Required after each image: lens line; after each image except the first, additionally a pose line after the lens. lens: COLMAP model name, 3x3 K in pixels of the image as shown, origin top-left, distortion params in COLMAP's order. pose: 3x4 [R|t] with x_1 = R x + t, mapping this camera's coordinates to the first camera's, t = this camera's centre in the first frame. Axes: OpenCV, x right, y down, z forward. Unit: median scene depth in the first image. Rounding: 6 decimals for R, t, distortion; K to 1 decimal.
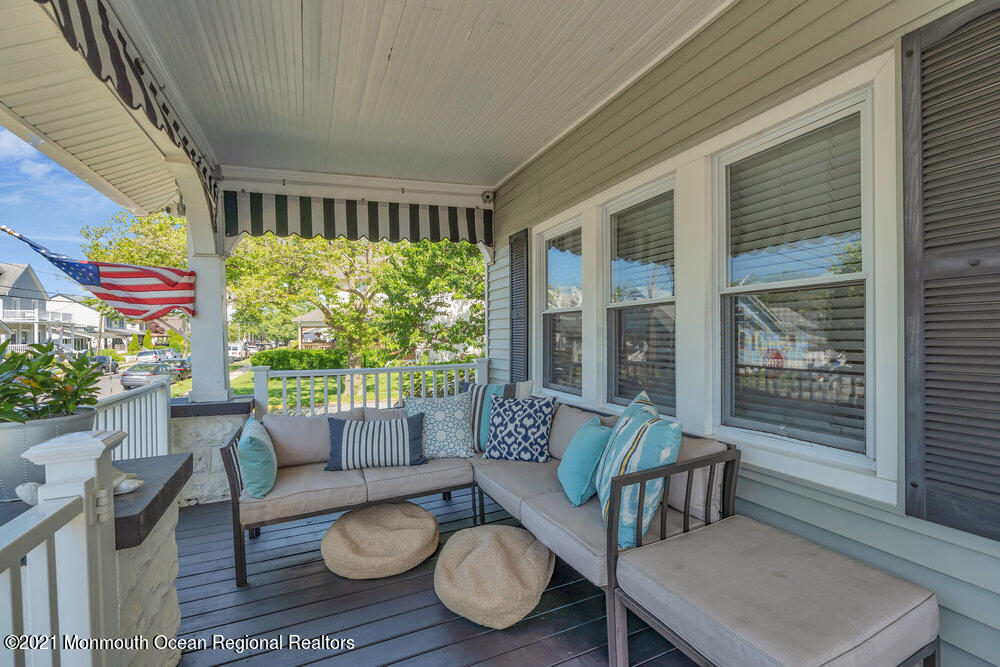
lens RADIAL K [[455.8, 0, 500.0], [0, 455.8, 333.5], [0, 0, 1]] dist [-0.010756, 0.000837]
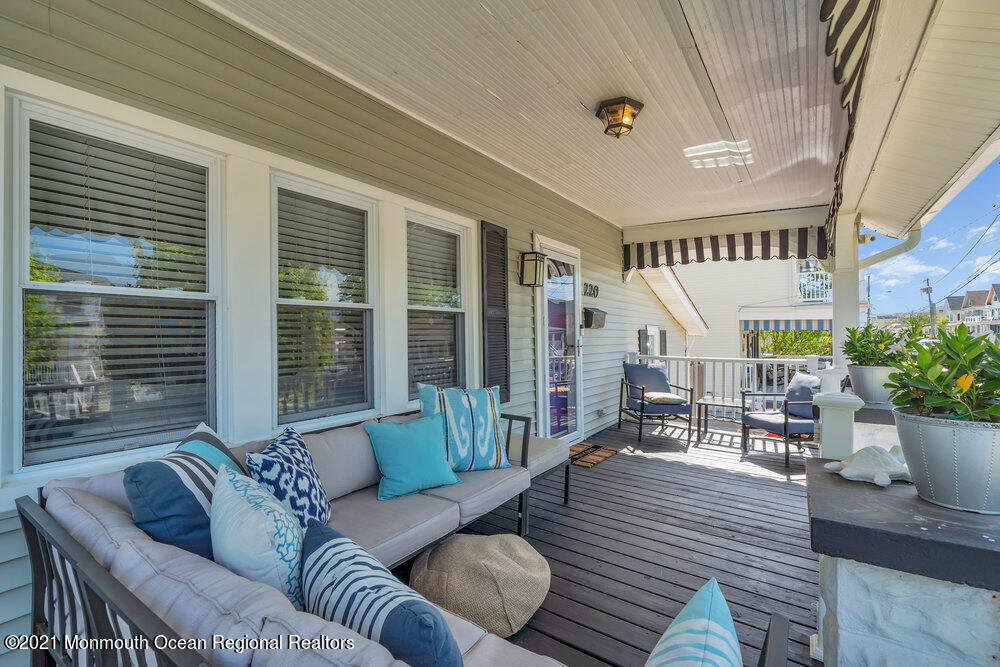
lens RADIAL K [[455.8, 0, 500.0], [0, 455.8, 333.5], [0, 0, 1]] dist [-0.010756, 0.000837]
pose [[-0.545731, 0.010867, 0.837890, -0.635336], [0.008157, 0.999937, -0.007655, -0.004452], [-0.837921, 0.002657, -0.545785, 1.159286]]
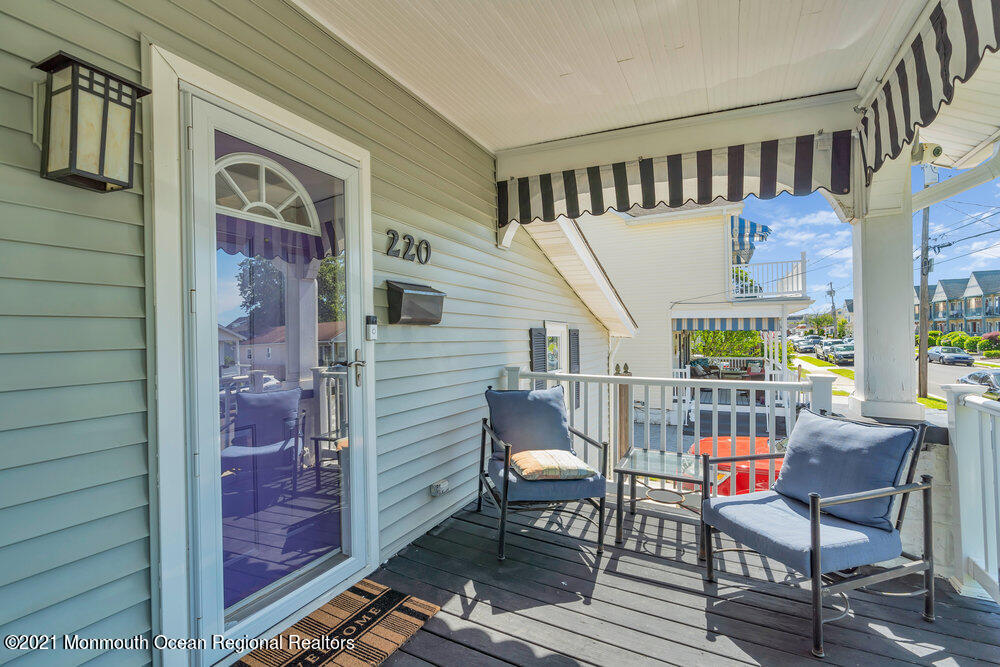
lens RADIAL K [[455.8, 0, 500.0], [0, 455.8, 333.5], [0, 0, 1]] dist [-0.010756, 0.000837]
pose [[-0.655432, 0.013234, 0.755138, -0.080909], [0.011462, 0.999906, -0.007575, -0.010020], [-0.755167, 0.003690, -0.655522, 0.280624]]
